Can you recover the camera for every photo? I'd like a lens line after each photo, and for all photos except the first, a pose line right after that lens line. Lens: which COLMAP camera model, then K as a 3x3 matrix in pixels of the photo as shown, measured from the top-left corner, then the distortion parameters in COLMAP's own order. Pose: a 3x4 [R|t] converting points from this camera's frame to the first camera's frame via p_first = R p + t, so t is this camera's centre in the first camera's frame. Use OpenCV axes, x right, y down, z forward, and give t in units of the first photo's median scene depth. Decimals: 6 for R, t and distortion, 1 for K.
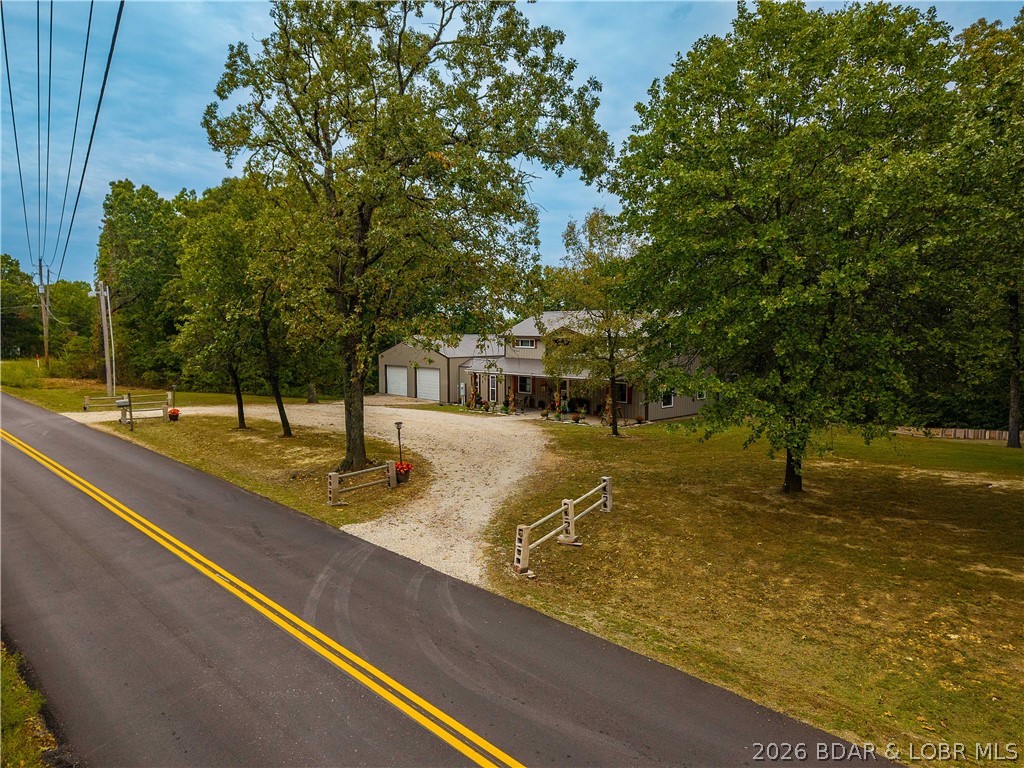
lens RADIAL K [[678.0, 0, 512.0], [0, 678.0, 384.0], [0, 0, 1]] dist [0.046424, -0.055708]
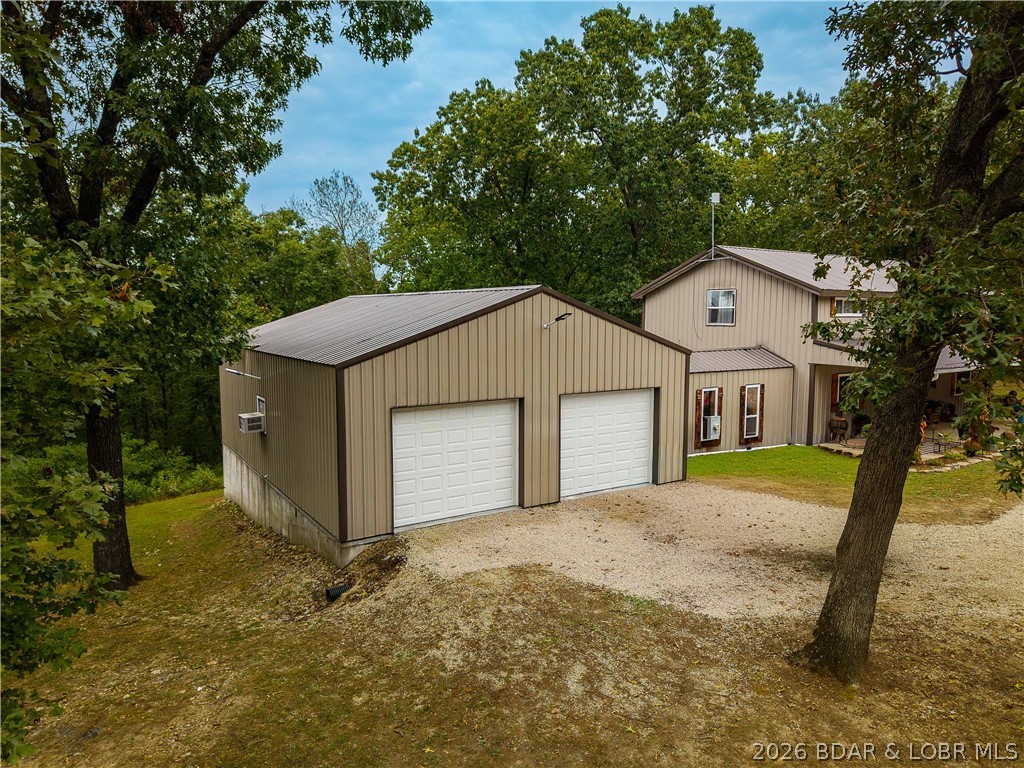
lens RADIAL K [[678.0, 0, 512.0], [0, 678.0, 384.0], [0, 0, 1]] dist [0.046424, -0.055708]
pose [[0.201875, -0.095925, 0.974702, -0.520816], [0.083463, 0.993257, 0.080464, -0.066383], [-0.975849, 0.065107, 0.208520, 1.164720]]
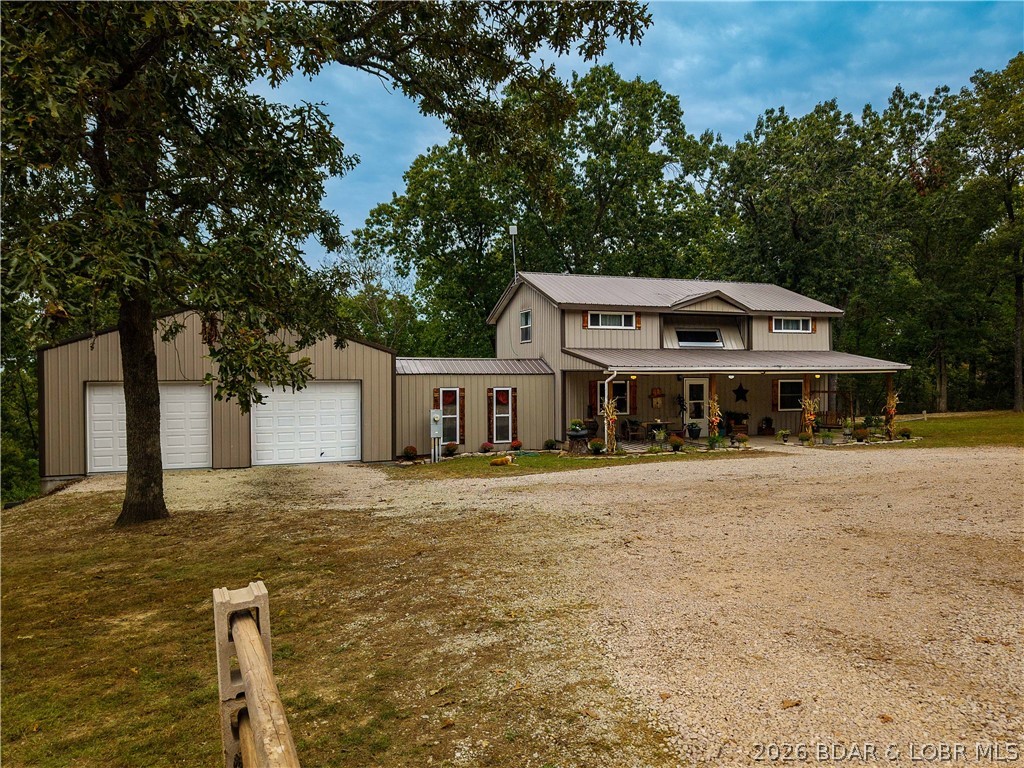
lens RADIAL K [[678.0, 0, 512.0], [0, 678.0, 384.0], [0, 0, 1]] dist [0.046424, -0.055708]
pose [[0.428155, -0.009269, 0.903658, -0.503936], [0.079648, 0.996443, -0.027517, -0.002133], [-0.900189, 0.083756, 0.427370, 0.868722]]
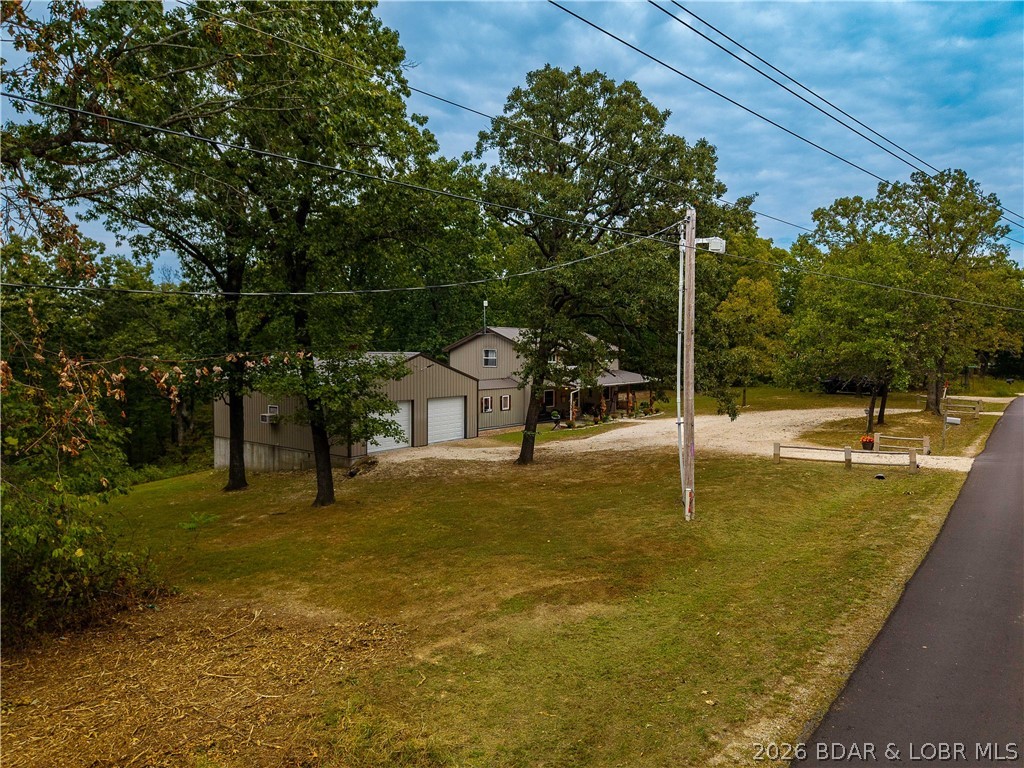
lens RADIAL K [[670.8, 0, 512.0], [0, 670.8, 384.0], [0, 0, 1]] dist [0.102341, -0.000998]
pose [[-0.132617, -0.048810, 0.989965, -0.992131], [0.083259, 0.994708, 0.060198, -0.088662], [-0.987664, 0.090407, -0.127851, 1.214758]]
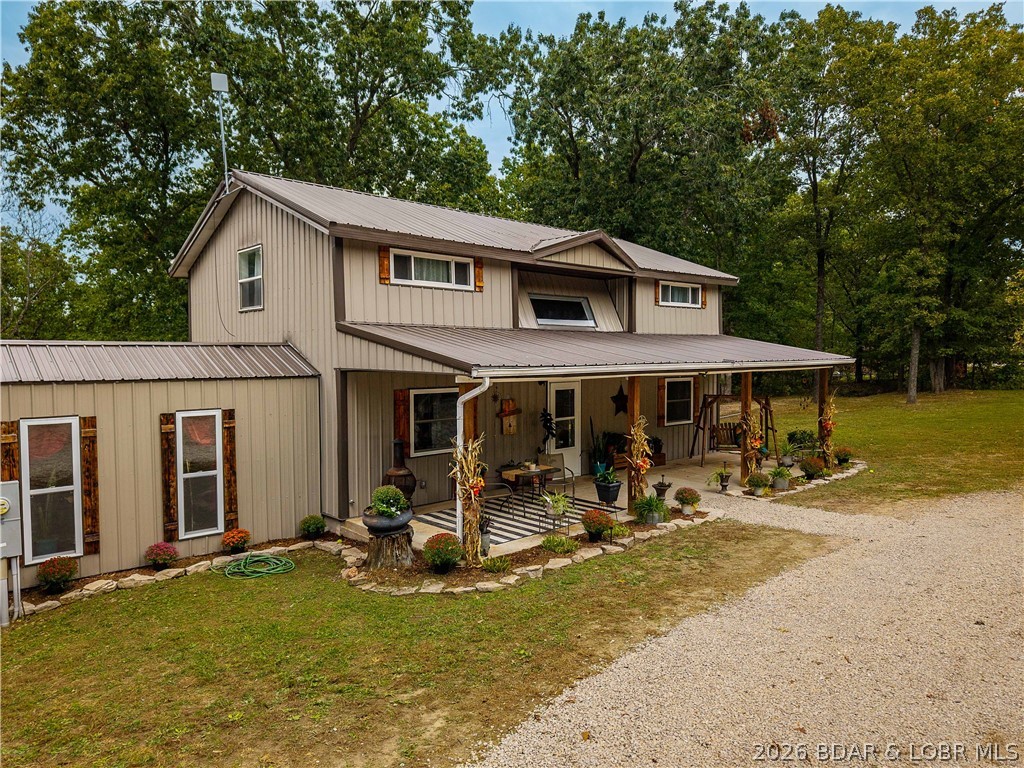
lens RADIAL K [[678.0, 0, 512.0], [0, 678.0, 384.0], [0, 0, 1]] dist [0.046424, -0.055708]
pose [[0.042412, -0.039685, 0.998312, -0.258413], [0.089813, 0.995317, 0.035751, -0.022162], [-0.995055, 0.088145, 0.045778, 0.983357]]
